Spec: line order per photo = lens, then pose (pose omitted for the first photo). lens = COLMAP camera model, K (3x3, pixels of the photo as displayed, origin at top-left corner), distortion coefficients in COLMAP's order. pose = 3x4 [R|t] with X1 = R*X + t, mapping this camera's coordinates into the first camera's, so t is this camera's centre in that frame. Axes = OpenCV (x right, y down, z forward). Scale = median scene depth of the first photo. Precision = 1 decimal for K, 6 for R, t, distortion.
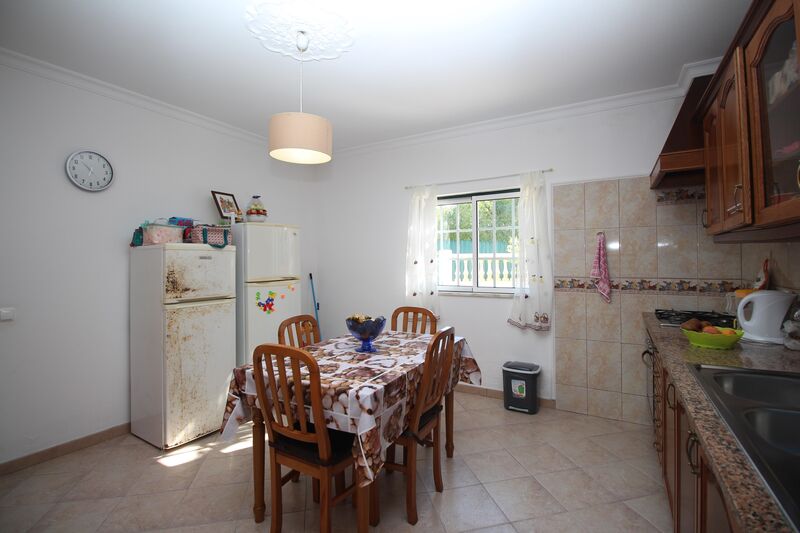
lens RADIAL K [[367.9, 0, 398.8], [0, 367.9, 262.1], [0, 0, 1]] dist [-0.004284, -0.009491]
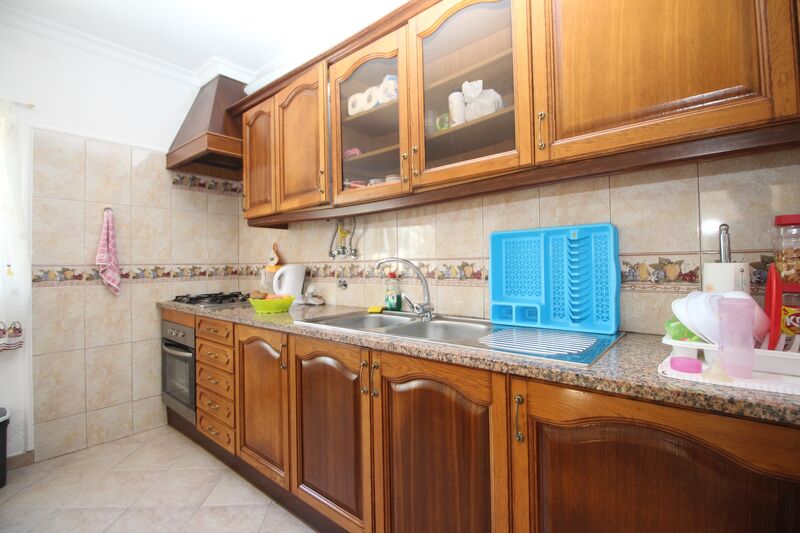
lens RADIAL K [[367.9, 0, 397.0], [0, 367.9, 261.5], [0, 0, 1]] dist [-0.004284, -0.009491]
pose [[0.173461, 0.014287, 0.984737, -0.125258], [0.016128, 0.999719, -0.017345, 0.060495], [-0.984709, 0.018890, 0.173182, 0.254188]]
